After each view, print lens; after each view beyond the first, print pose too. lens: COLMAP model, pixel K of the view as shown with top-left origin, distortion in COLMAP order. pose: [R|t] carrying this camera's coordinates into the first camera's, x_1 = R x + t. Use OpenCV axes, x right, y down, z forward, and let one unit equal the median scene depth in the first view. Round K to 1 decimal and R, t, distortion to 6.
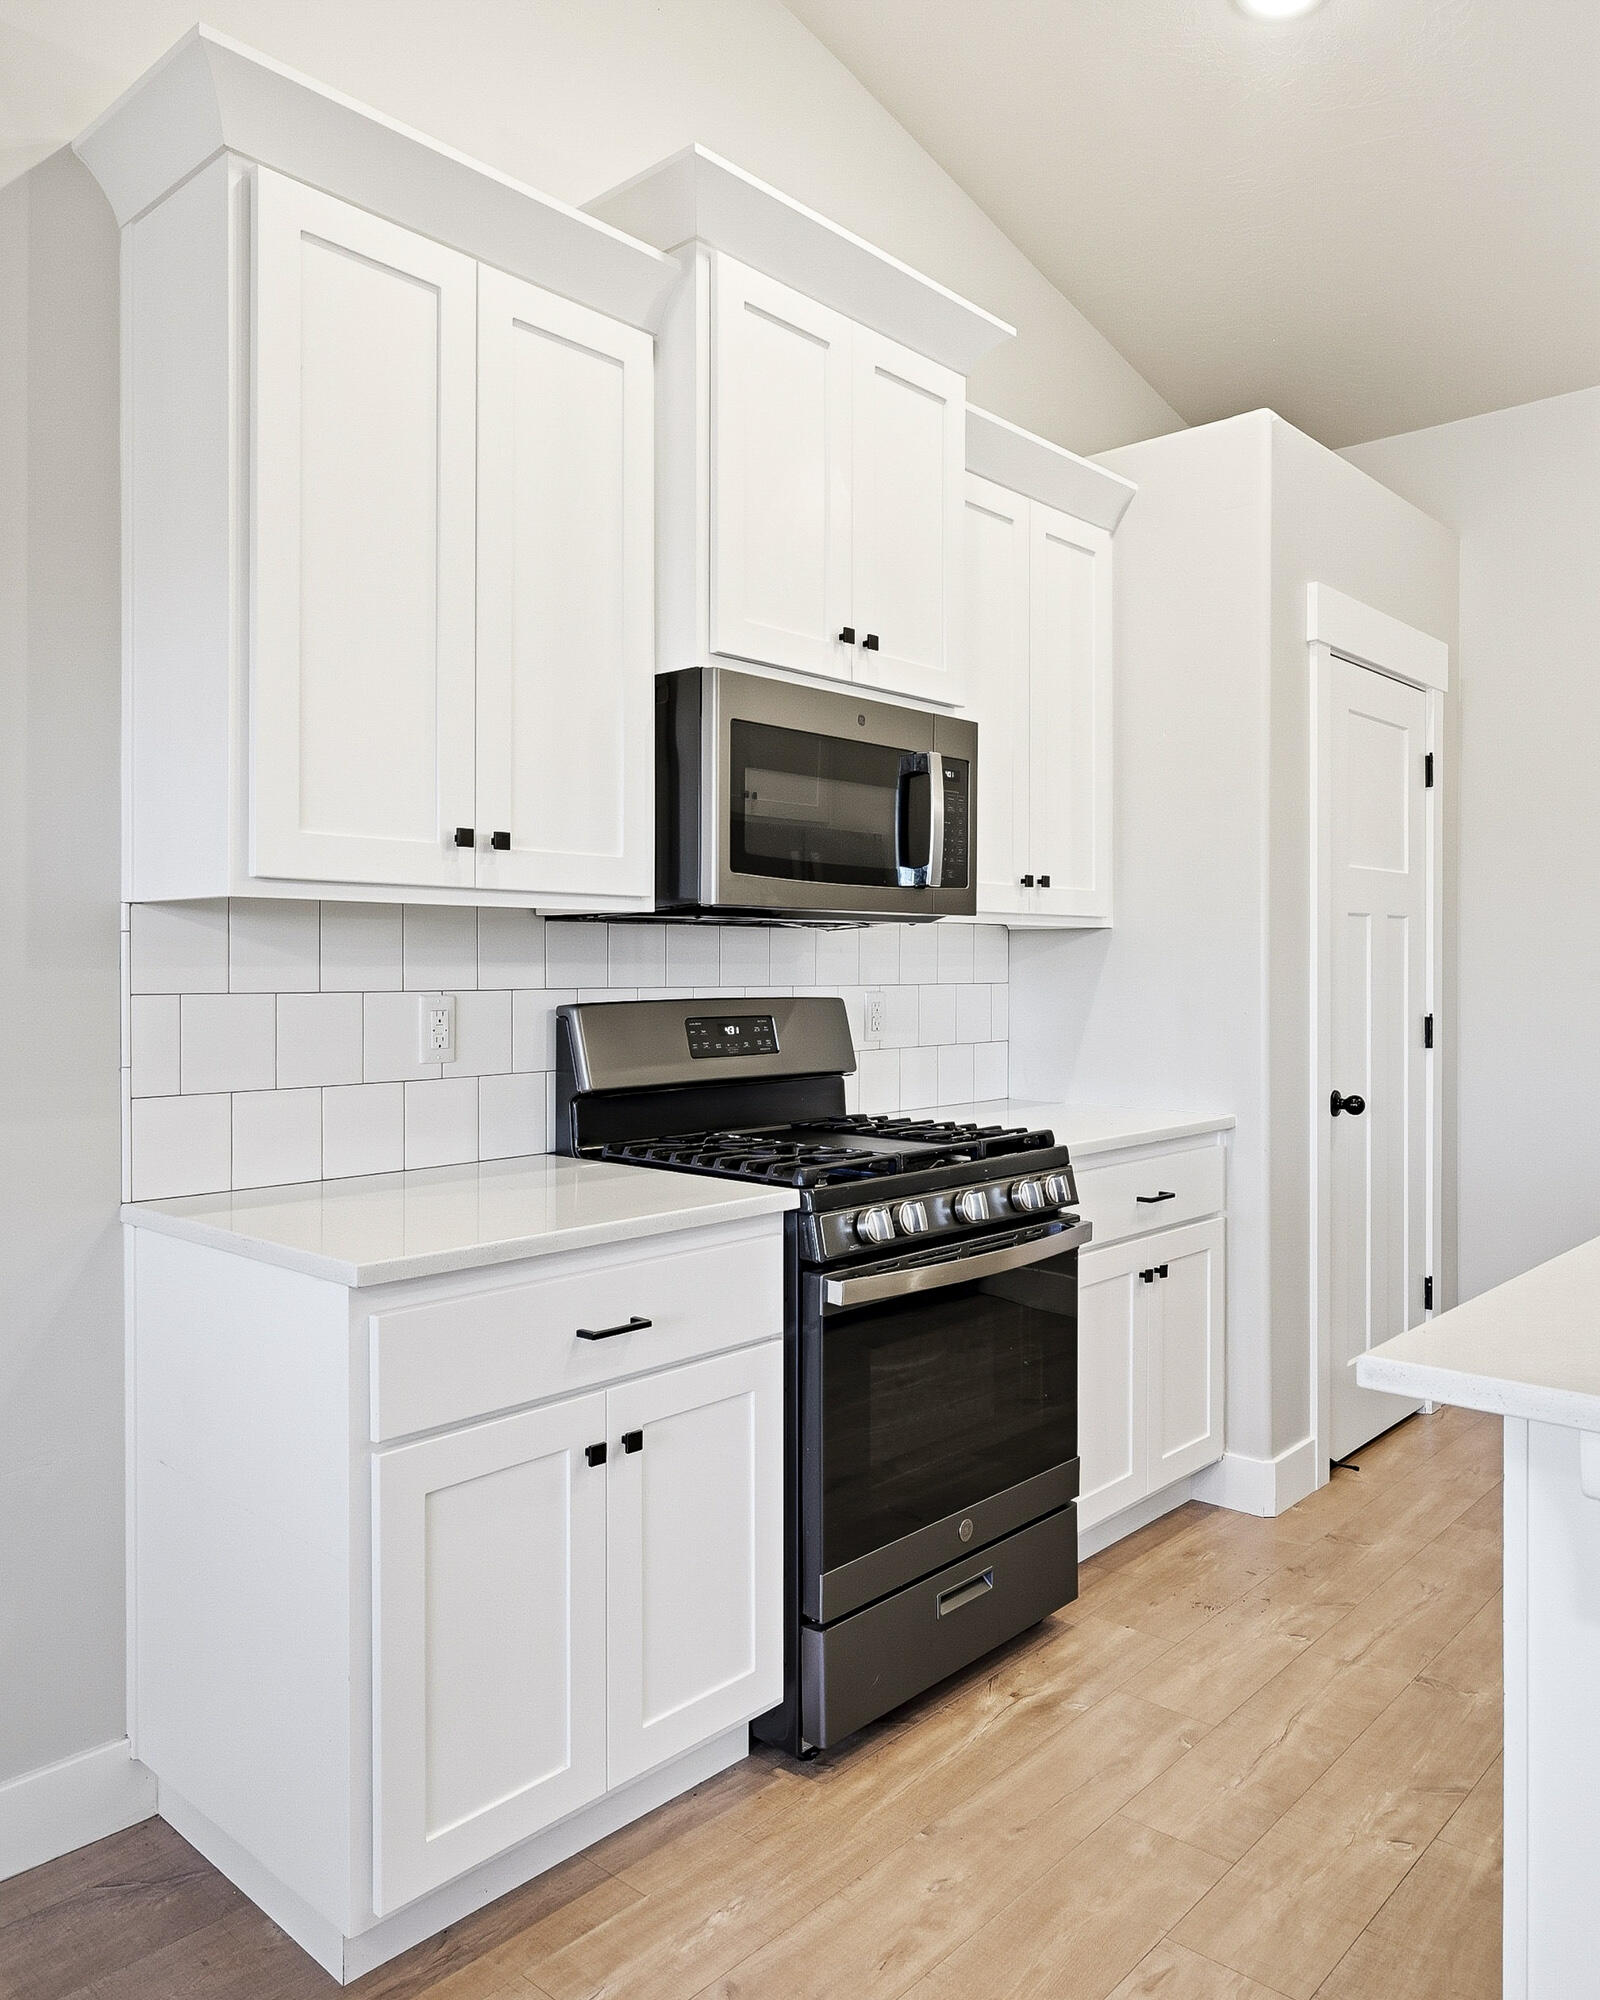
lens RADIAL K [[1431.0, 0, 816.7], [0, 1431.0, 972.3], [0, 0, 1]] dist [-0.008045, -0.001187]
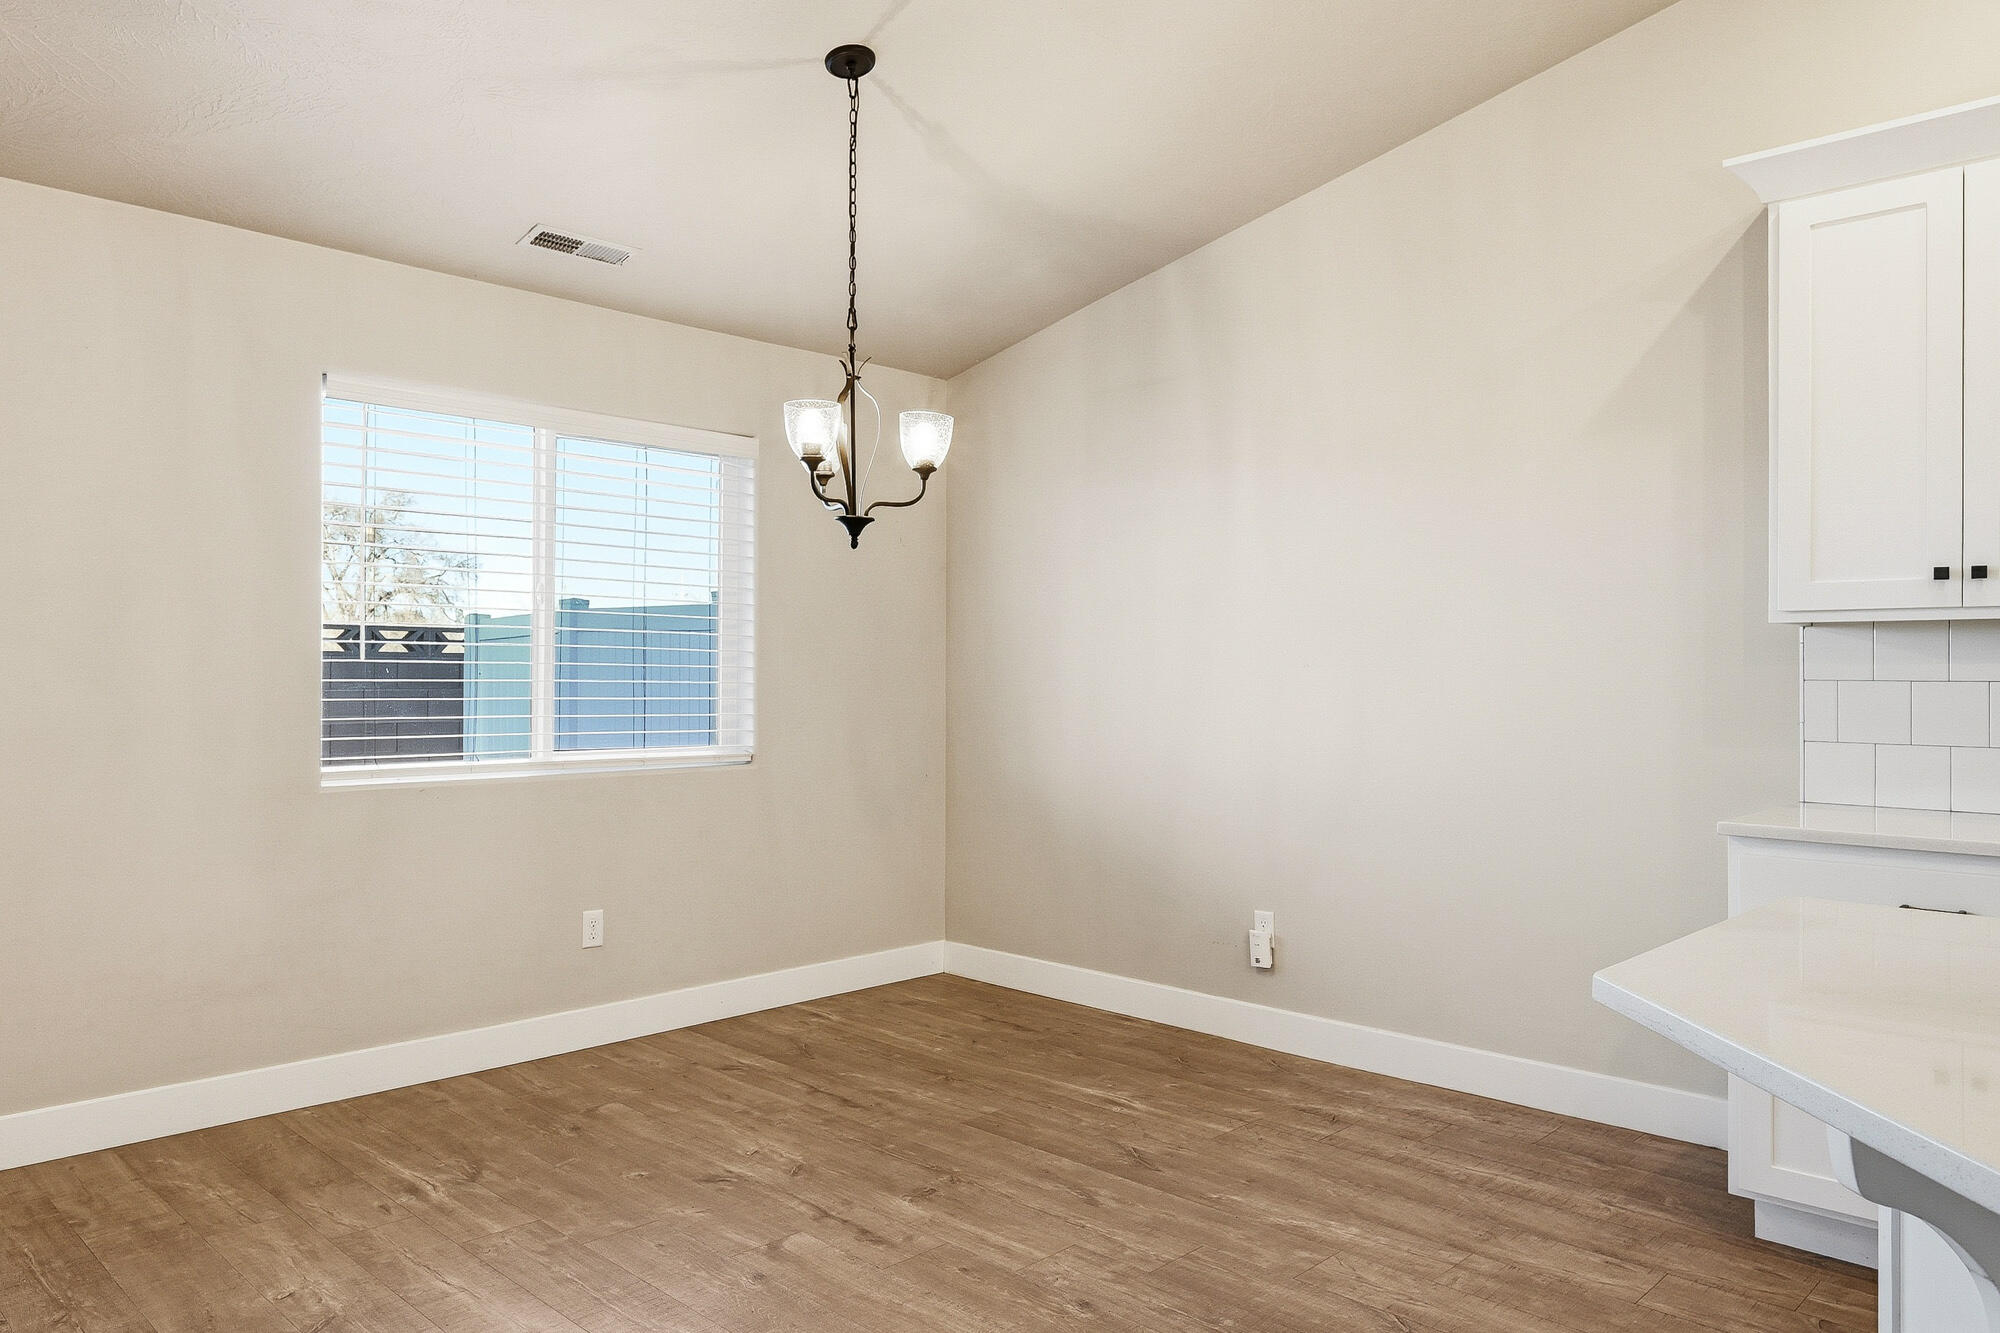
lens RADIAL K [[1330.6, 0, 1011.8], [0, 1330.6, 665.9], [0, 0, 1]] dist [-0.020535, -0.002239]
pose [[-0.041013, -0.006732, -0.999136, 1.022378], [-0.006643, 0.999957, -0.006464, 0.012964], [0.999137, 0.006372, -0.041056, 0.107238]]
